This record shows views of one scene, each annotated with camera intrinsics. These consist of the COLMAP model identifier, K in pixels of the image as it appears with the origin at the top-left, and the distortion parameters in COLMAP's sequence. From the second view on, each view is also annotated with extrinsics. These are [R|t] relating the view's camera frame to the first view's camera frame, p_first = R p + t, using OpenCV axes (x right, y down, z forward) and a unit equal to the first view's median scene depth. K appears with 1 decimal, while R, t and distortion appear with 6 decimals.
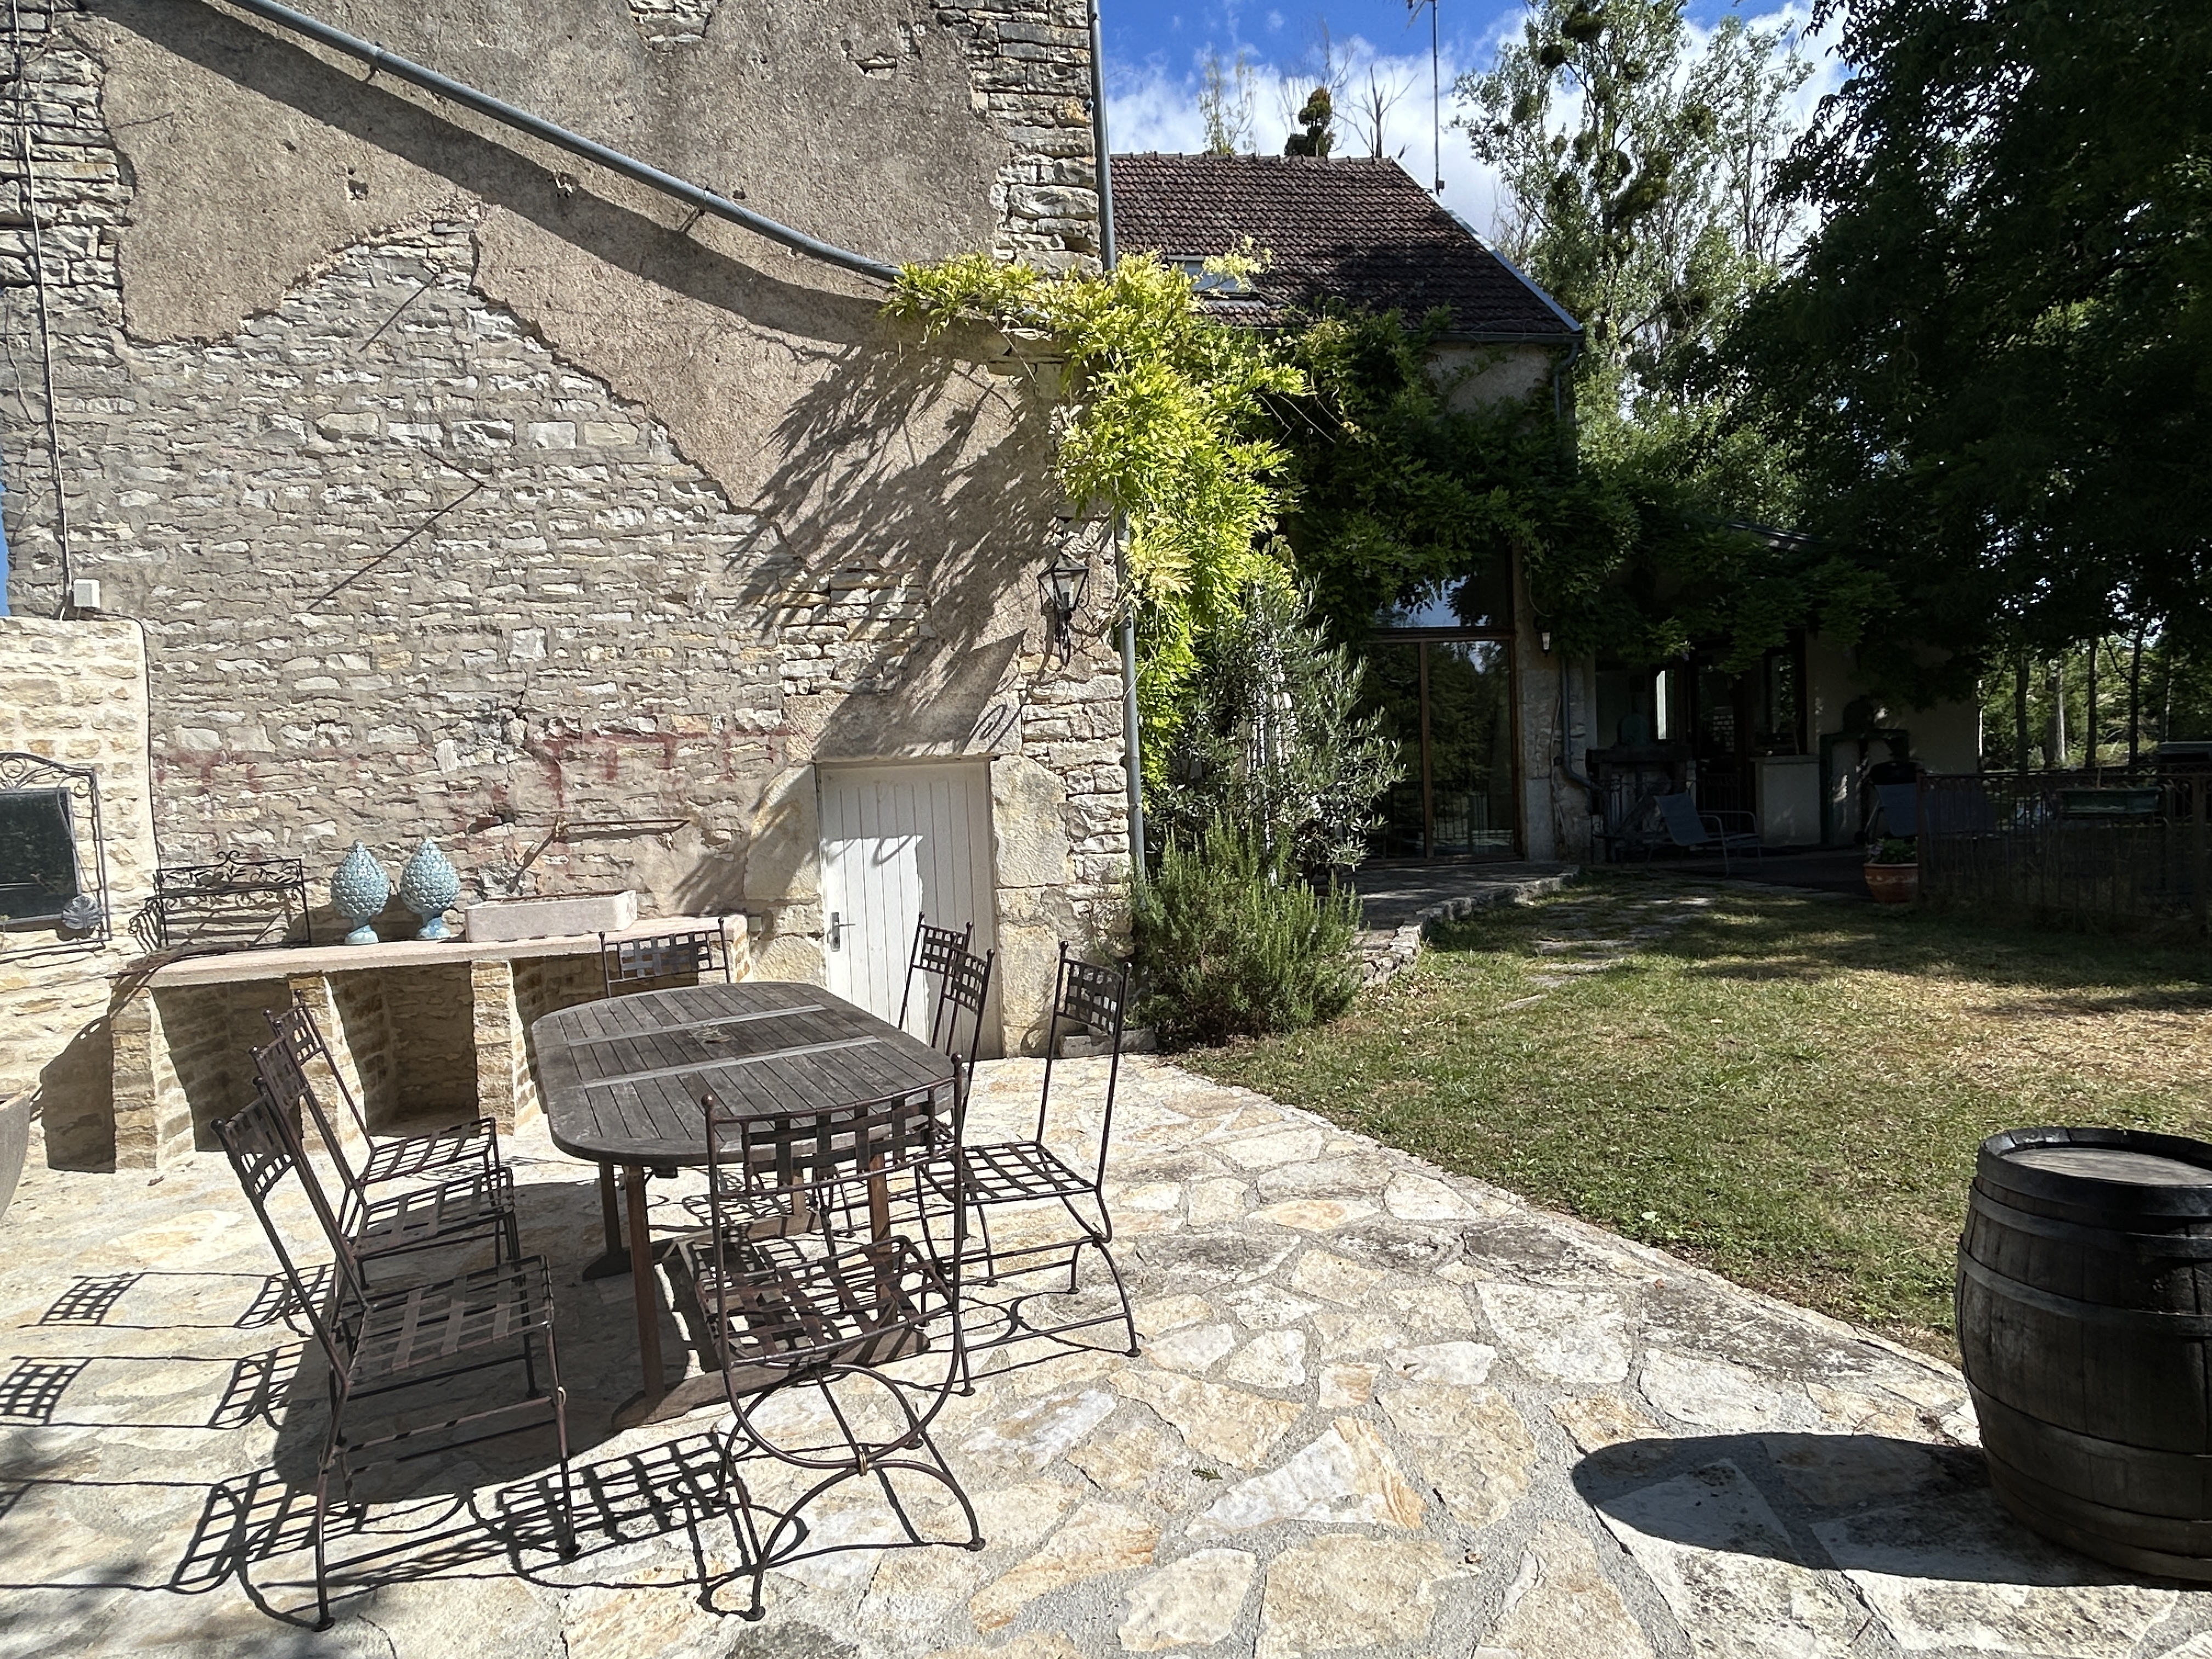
lens RADIAL K [[1297.3, 0, 1106.0], [0, 1297.3, 829.5], [0, 0, 1]] dist [-0.004449, 0.001769]
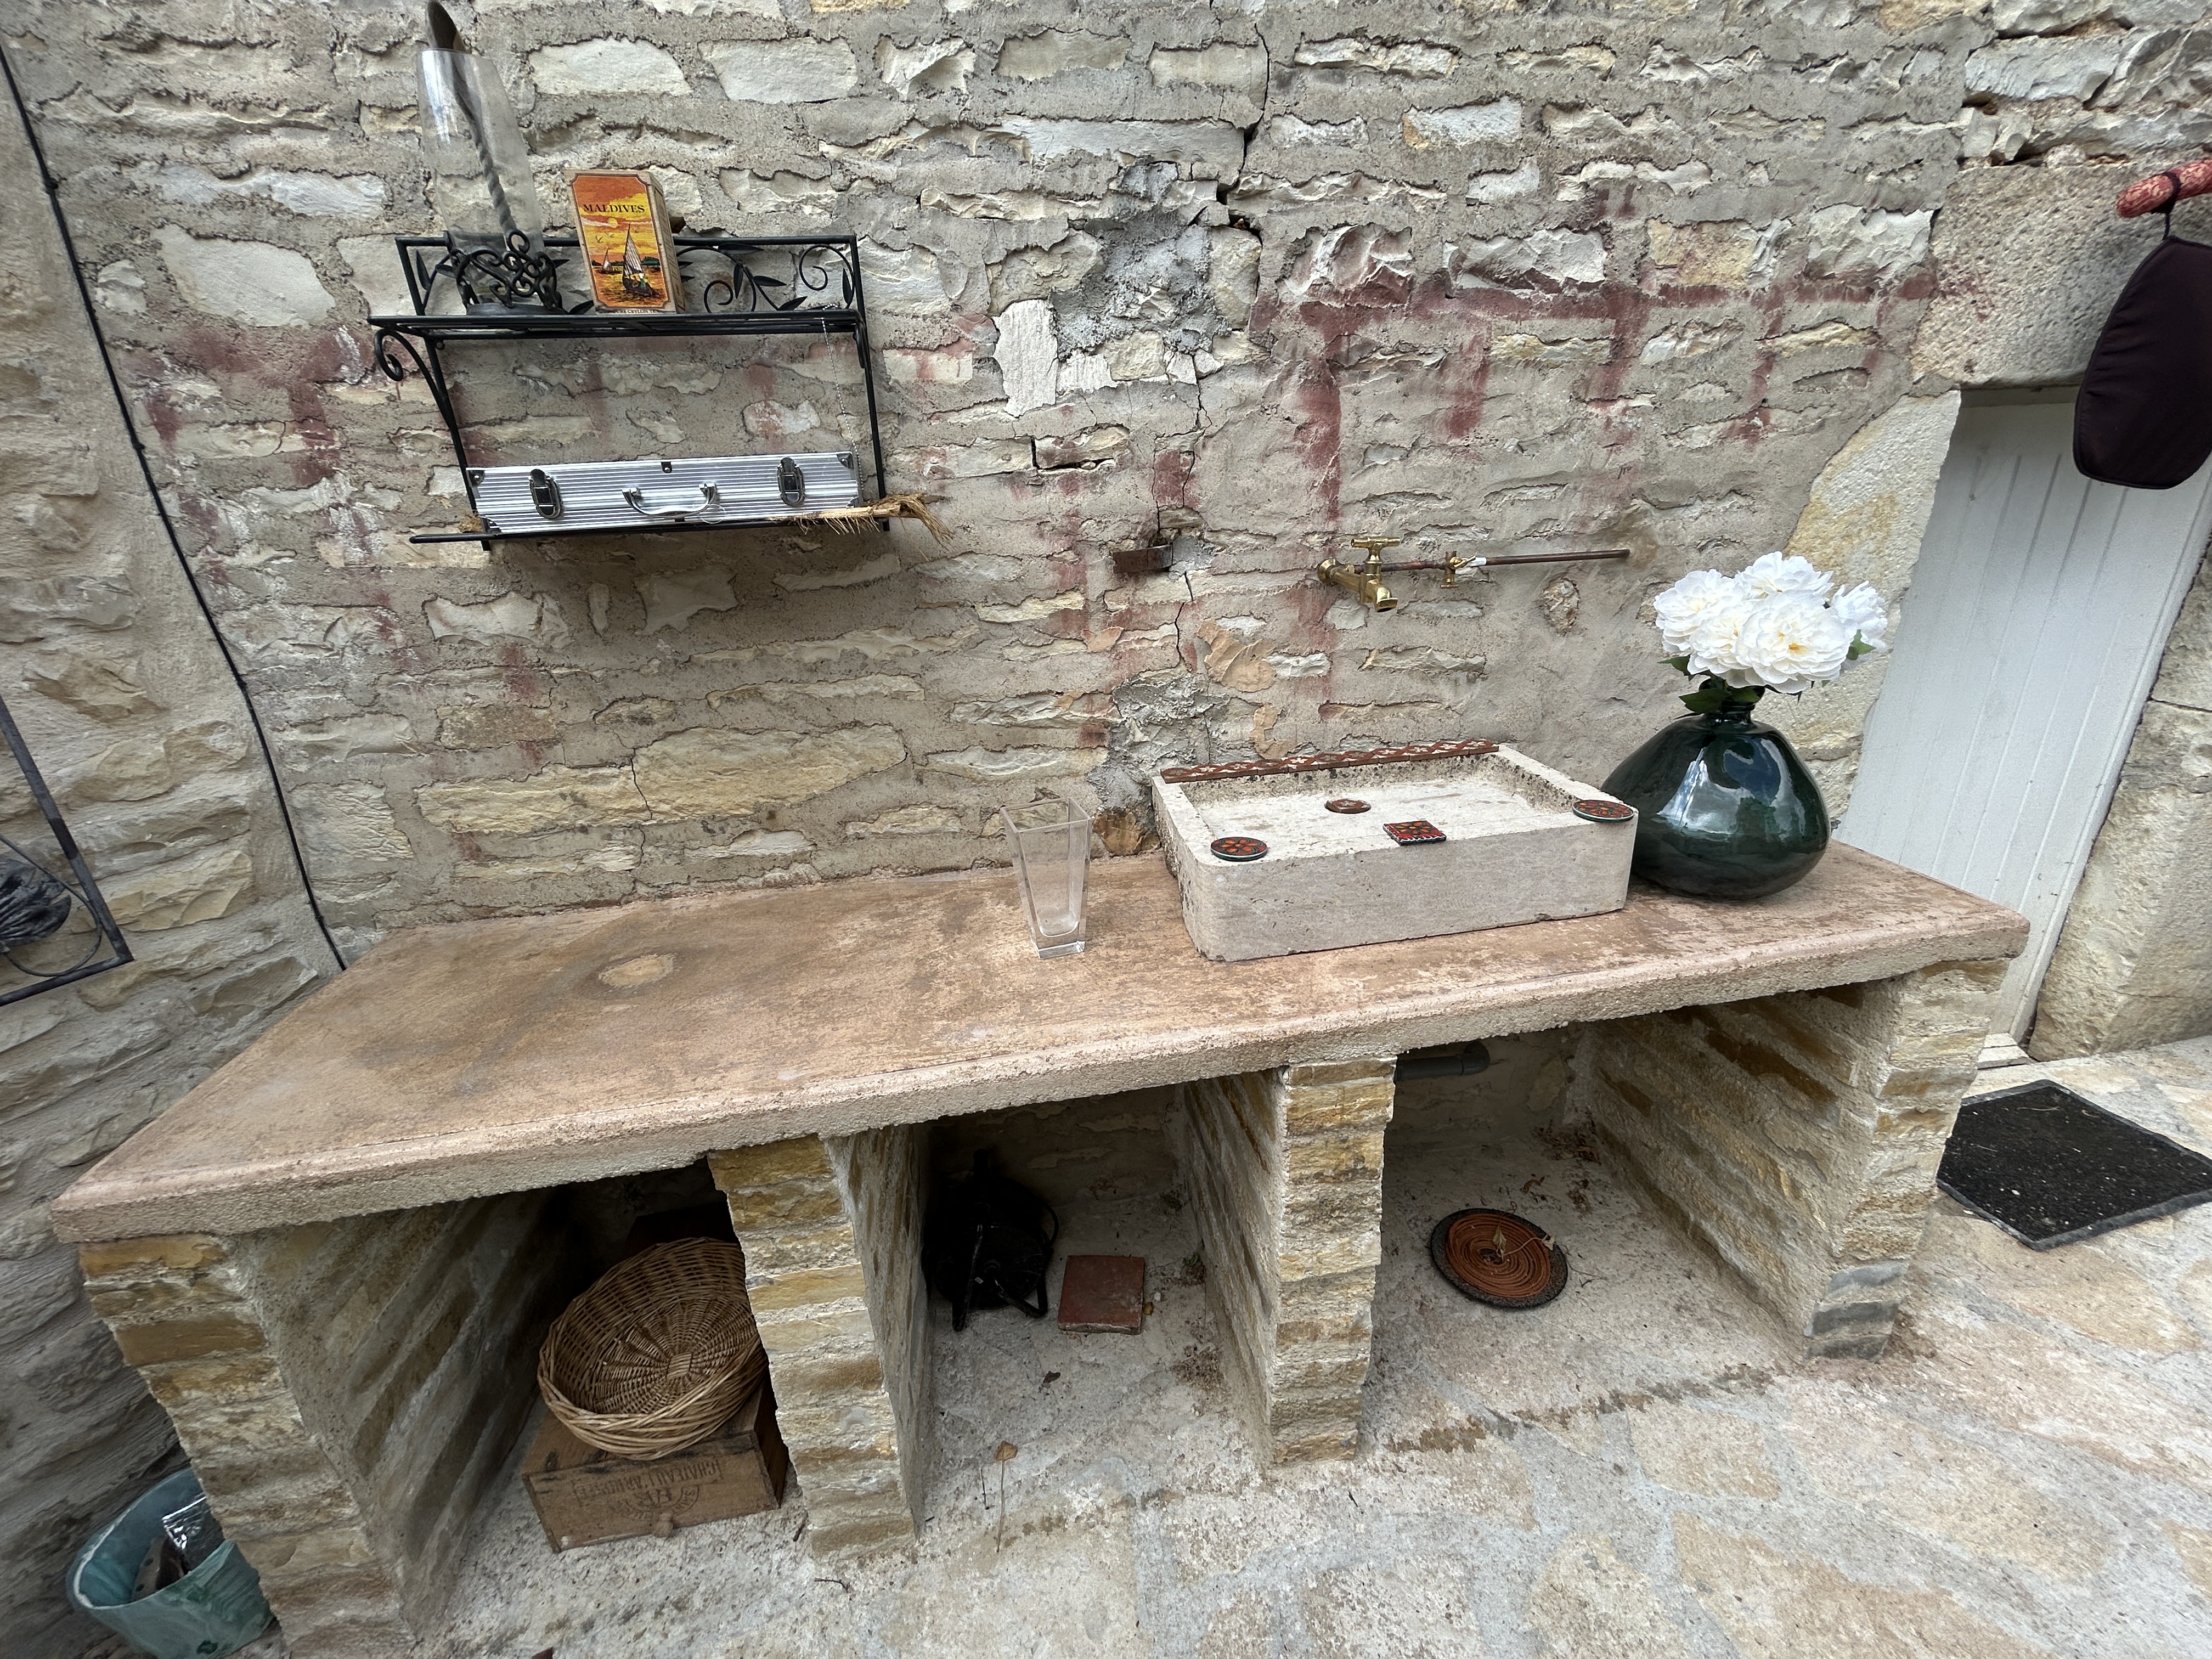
lens RADIAL K [[886.8, 0, 1100.2], [0, 886.8, 825.1], [0, 0, 1]] dist [0.000557, -0.000767]
pose [[0.998896, 0.005868, -0.046611, -0.456674], [0.008071, 0.955985, 0.293305, -0.008290], [0.046281, -0.293357, 0.954882, 0.716146]]
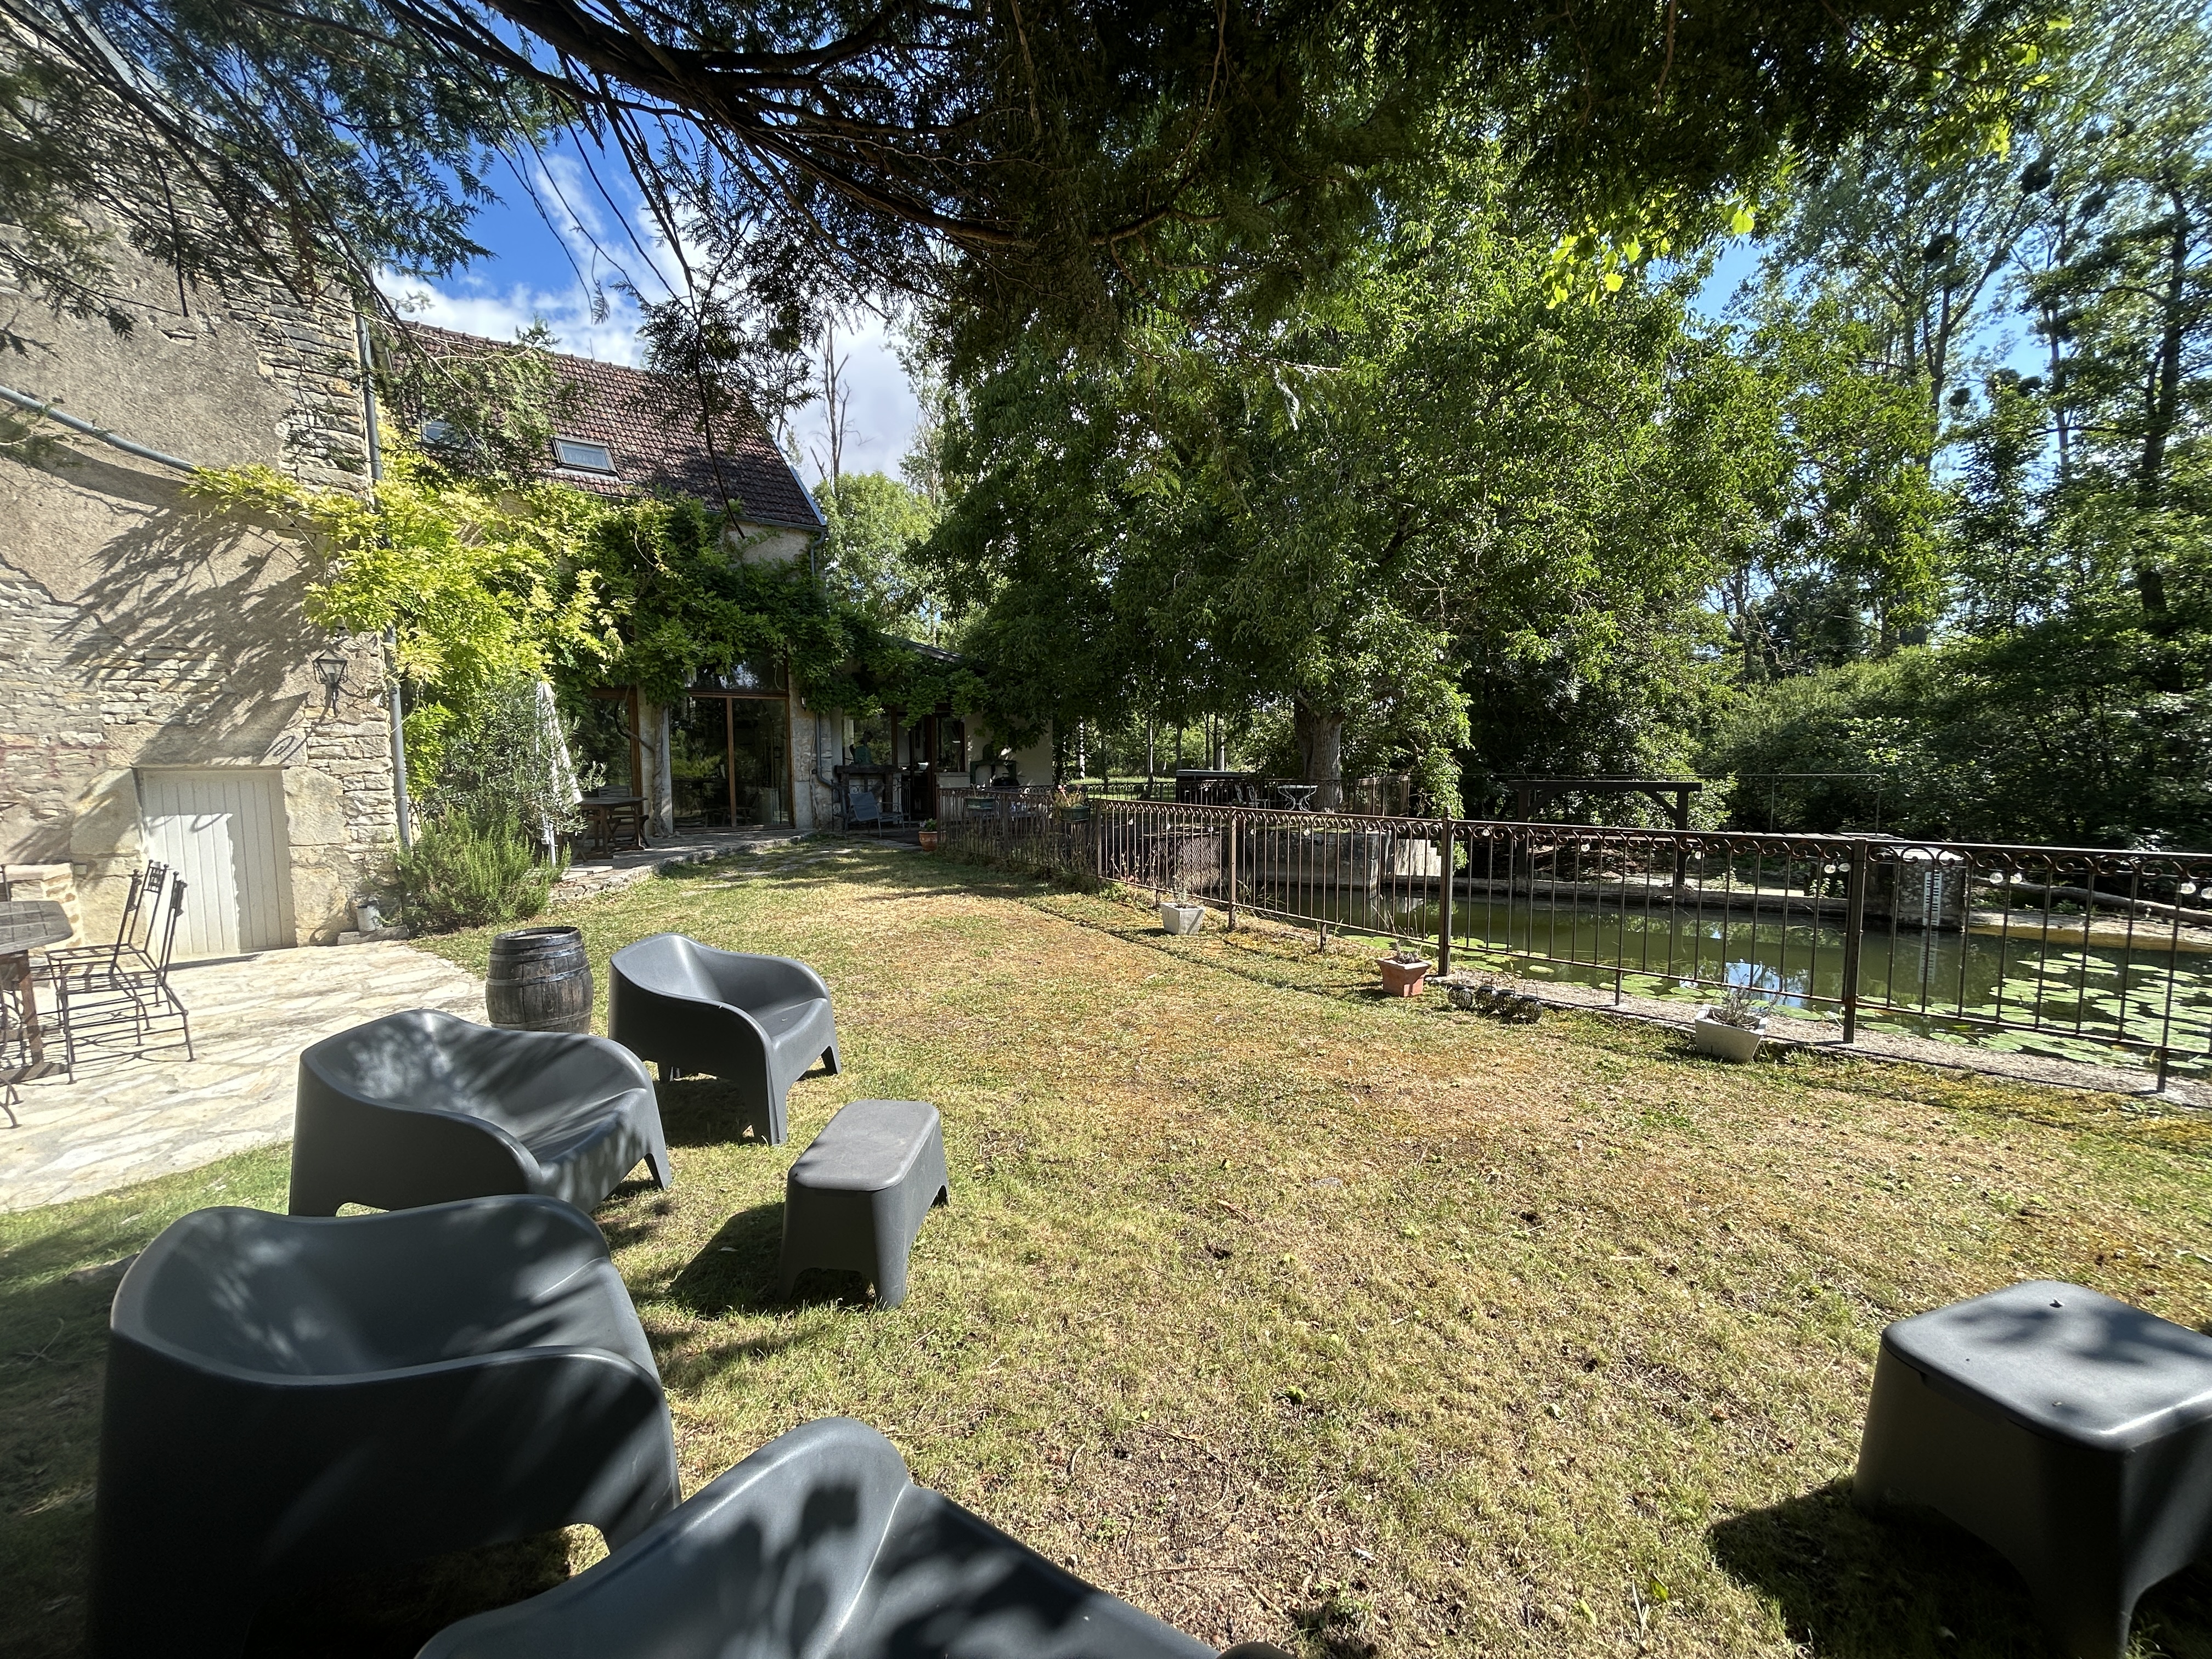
lens RADIAL K [[886.8, 0, 1100.2], [0, 886.8, 825.1], [0, 0, 1]] dist [0.000557, -0.000767]
pose [[0.904956, 0.006610, 0.425454, 0.388062], [-0.016455, 0.999675, 0.019468, -0.021527], [-0.425187, -0.024619, 0.904771, -0.490502]]
